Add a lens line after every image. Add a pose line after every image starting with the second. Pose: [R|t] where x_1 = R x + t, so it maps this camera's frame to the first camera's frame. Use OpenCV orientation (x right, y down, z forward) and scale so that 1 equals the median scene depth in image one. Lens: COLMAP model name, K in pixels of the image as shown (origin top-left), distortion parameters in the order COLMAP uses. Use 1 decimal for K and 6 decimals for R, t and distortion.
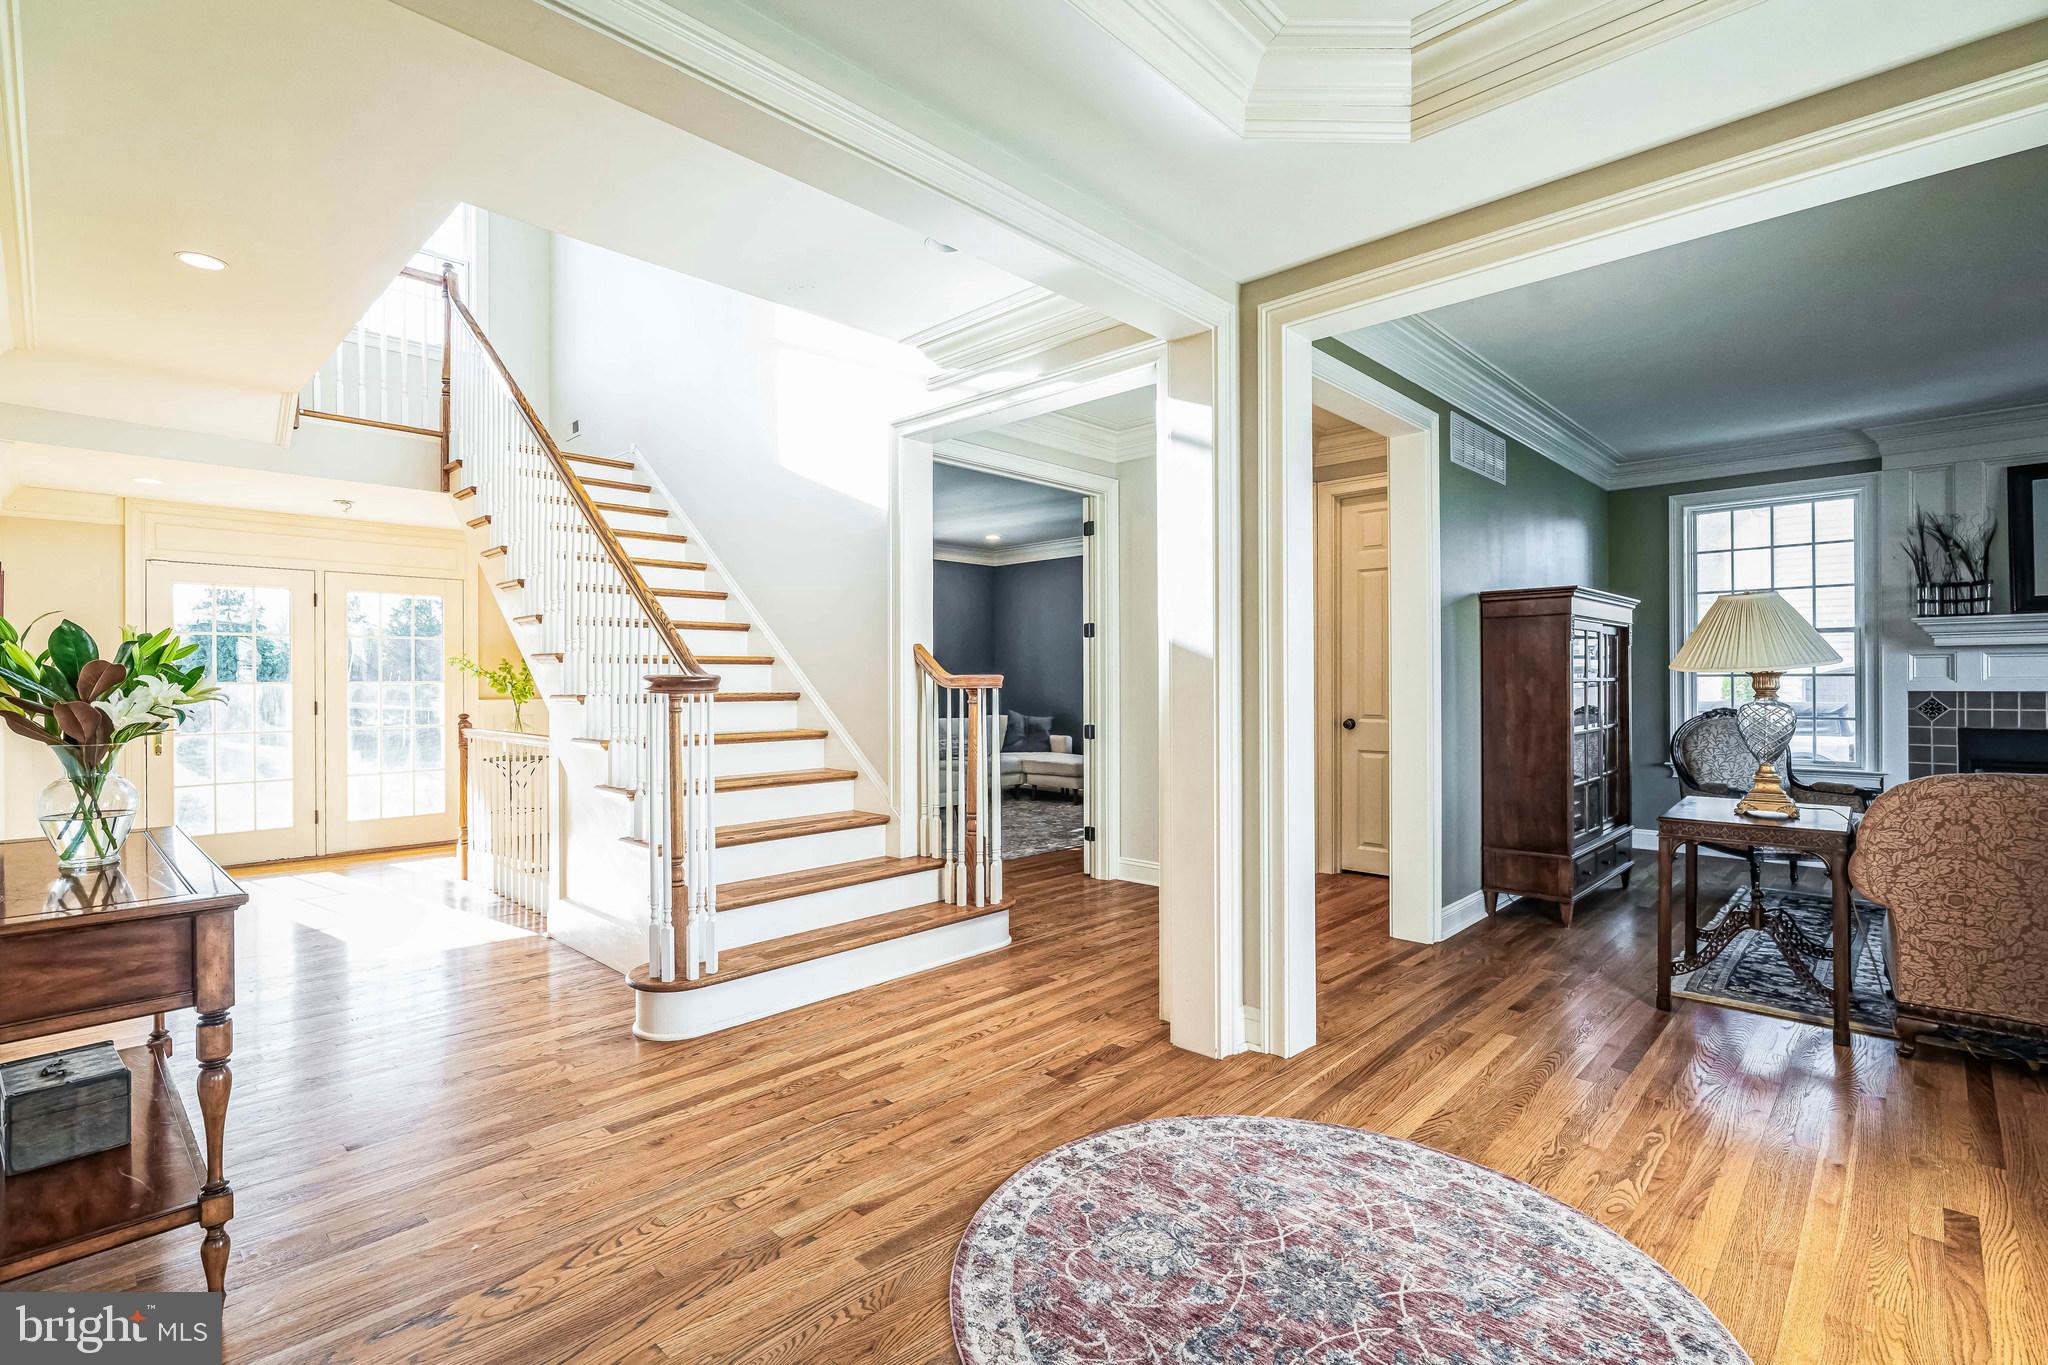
lens RADIAL K [[921.3, 0, 1028.4], [0, 921.3, 668.1], [0, 0, 1]] dist [0.000047, -0.000038]
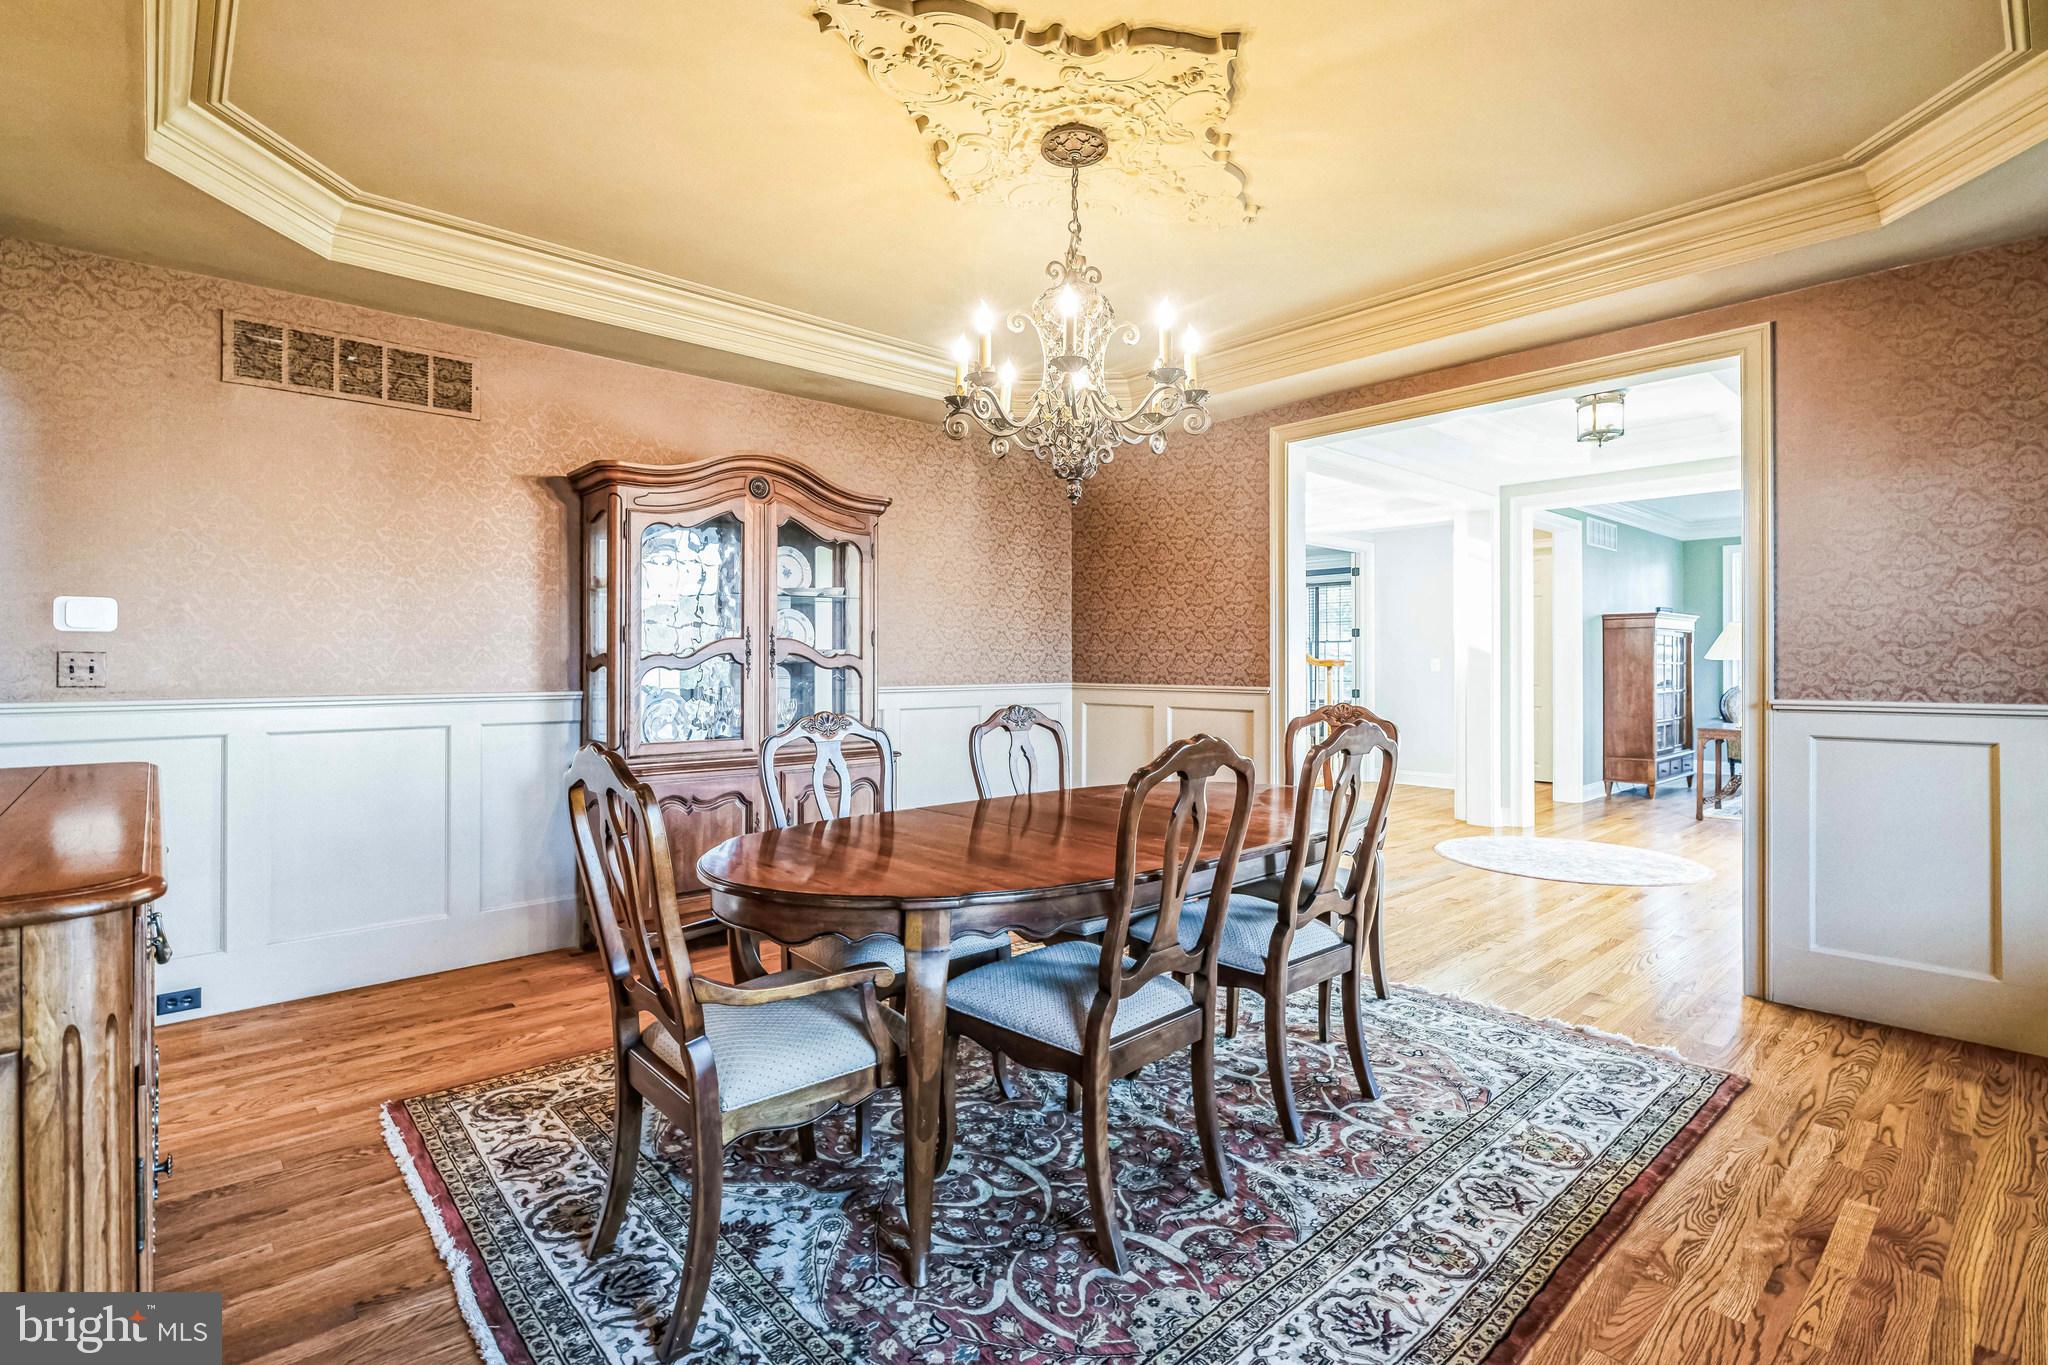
lens RADIAL K [[957.4, 0, 1013.4], [0, 957.4, 645.1], [0, 0, 1]] dist [-0.000240, -0.000169]
pose [[0.997851, 0.003578, -0.065422, -0.519149], [-0.003763, 0.999989, -0.002713, -0.012660], [0.065412, 0.002954, 0.997854, -0.911294]]
